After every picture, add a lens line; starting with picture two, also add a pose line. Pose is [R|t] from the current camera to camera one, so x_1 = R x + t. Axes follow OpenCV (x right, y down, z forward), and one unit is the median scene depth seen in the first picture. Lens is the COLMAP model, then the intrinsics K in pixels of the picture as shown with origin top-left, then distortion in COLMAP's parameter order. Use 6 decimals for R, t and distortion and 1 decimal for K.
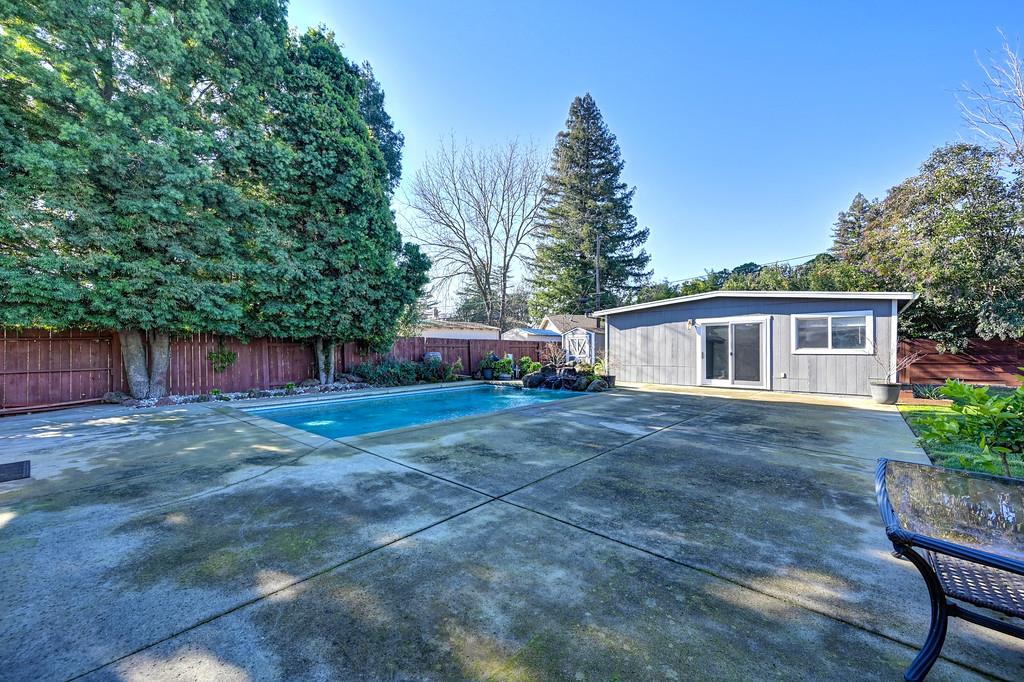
lens RADIAL K [[391.2, 0, 514.9], [0, 391.2, 344.0], [0, 0, 1]] dist [-0.001183, -0.000196]
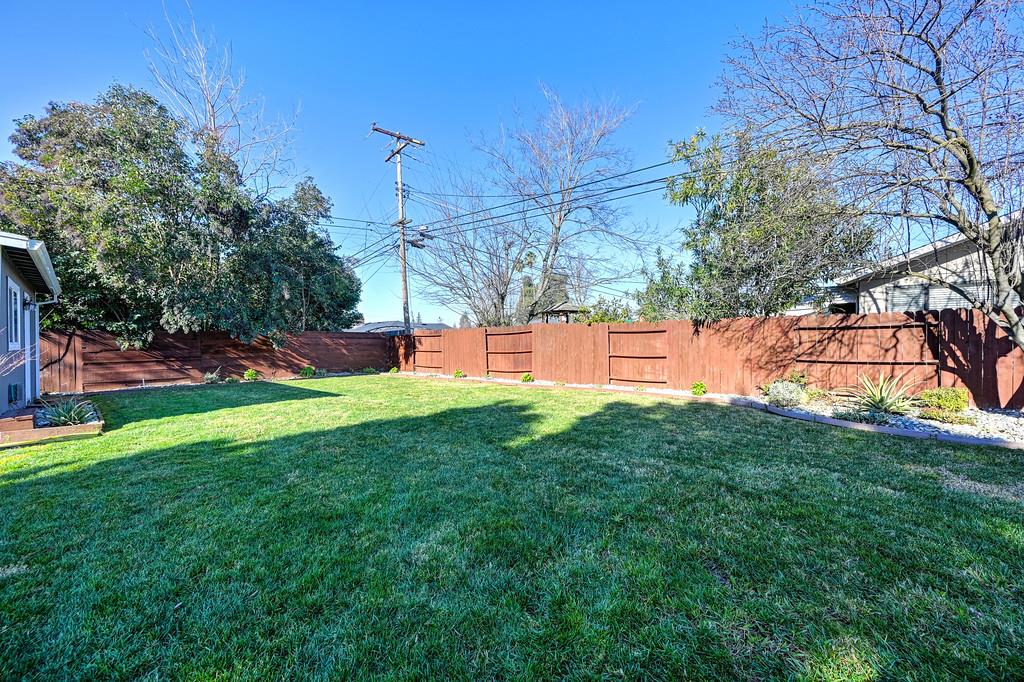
lens RADIAL K [[391.2, 0, 515.2], [0, 391.2, 342.3], [0, 0, 1]] dist [-0.001183, -0.000196]
pose [[0.016760, -0.001052, 0.999859, 0.348098], [-0.001795, 0.999998, 0.001082, 0.007455], [-0.999858, -0.001813, 0.016758, 0.219104]]
